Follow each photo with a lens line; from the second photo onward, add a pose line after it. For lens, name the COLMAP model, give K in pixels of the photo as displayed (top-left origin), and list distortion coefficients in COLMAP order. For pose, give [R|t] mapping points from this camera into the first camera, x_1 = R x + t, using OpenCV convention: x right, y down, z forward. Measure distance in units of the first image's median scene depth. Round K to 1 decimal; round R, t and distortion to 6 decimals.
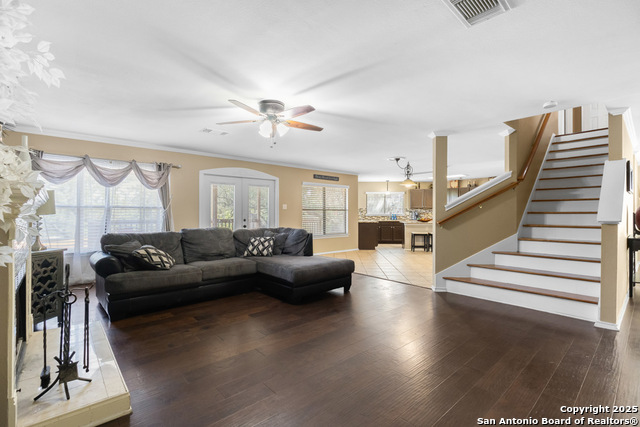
lens RADIAL K [[298.6, 0, 319.9], [0, 298.6, 212.1], [0, 0, 1]] dist [-0.002287, 0.003529]
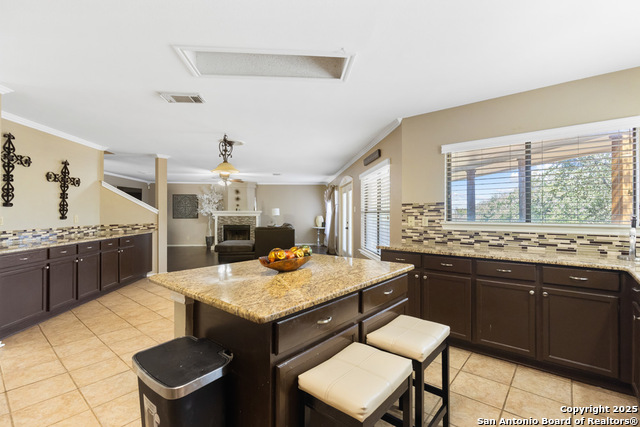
lens RADIAL K [[298.6, 0, 318.2], [0, 298.6, 212.9], [0, 0, 1]] dist [-0.002287, 0.003529]
pose [[-0.604659, -0.002000, -0.796482, 0.546679], [0.001368, 0.999993, -0.003550, -0.004318], [0.796483, -0.003236, -0.604652, 1.245907]]
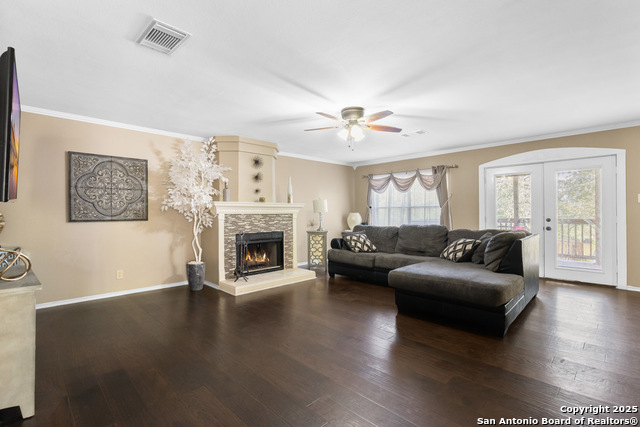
lens RADIAL K [[298.6, 0, 318.4], [0, 298.6, 212.3], [0, 0, 1]] dist [-0.002287, 0.003529]
pose [[0.053095, -0.003721, -0.998583, 0.353365], [0.009465, 0.999950, -0.003223, 0.004129], [0.998545, -0.009280, 0.053127, 0.314482]]
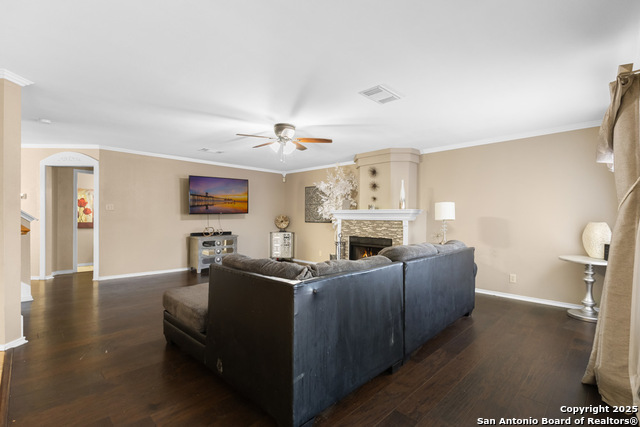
lens RADIAL K [[298.6, 0, 321.4], [0, 298.6, 217.5], [0, 0, 1]] dist [-0.002287, 0.003529]
pose [[-0.998833, -0.010485, -0.047142, -0.100216], [-0.010321, 0.999940, -0.003722, 0.002415], [0.047178, -0.003231, -0.998881, 0.853843]]
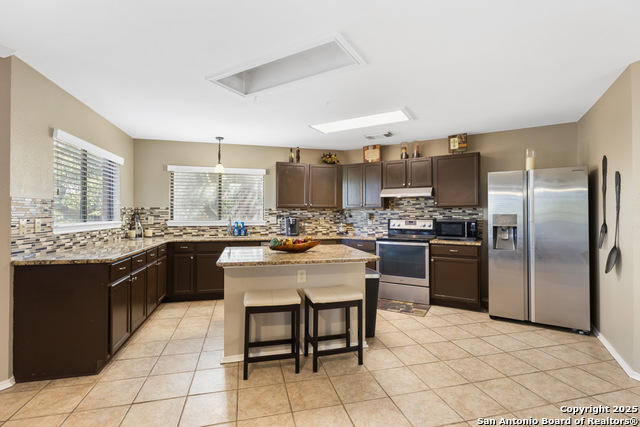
lens RADIAL K [[298.6, 0, 315.8], [0, 298.6, 212.2], [0, 0, 1]] dist [-0.002287, 0.003529]
pose [[0.956388, 0.003397, 0.292078, 0.308476], [-0.001546, 0.999977, -0.006569, -0.005226], [-0.292094, 0.005831, 0.956372, 0.770952]]
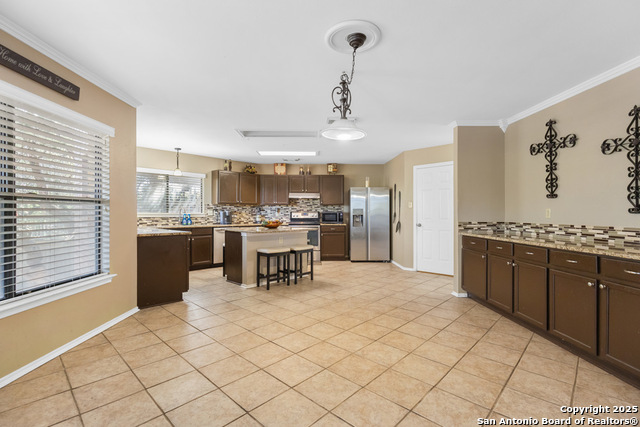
lens RADIAL K [[298.6, 0, 319.0], [0, 298.6, 213.9], [0, 0, 1]] dist [-0.002287, 0.003529]
pose [[0.652243, -0.001027, 0.758009, -0.005732], [-0.003821, 0.999982, 0.004643, 0.004688], [-0.758000, -0.005925, 0.652227, 0.637860]]
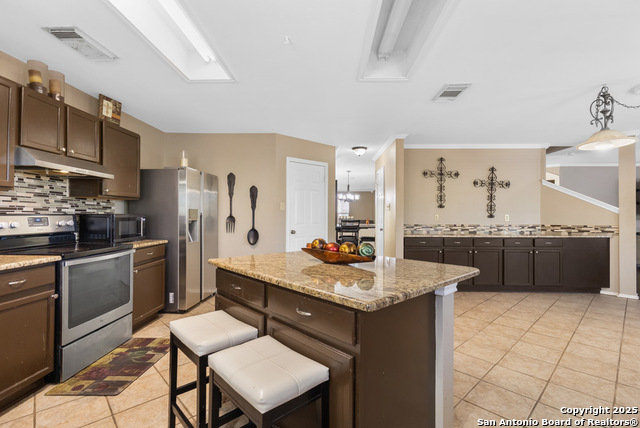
lens RADIAL K [[298.6, 0, 313.2], [0, 298.6, 213.2], [0, 0, 1]] dist [-0.002287, 0.003529]
pose [[-0.722430, 0.001984, 0.691441, 0.249193], [-0.006578, 0.999931, -0.009742, 0.003554], [-0.691412, -0.011586, -0.722368, 1.269525]]
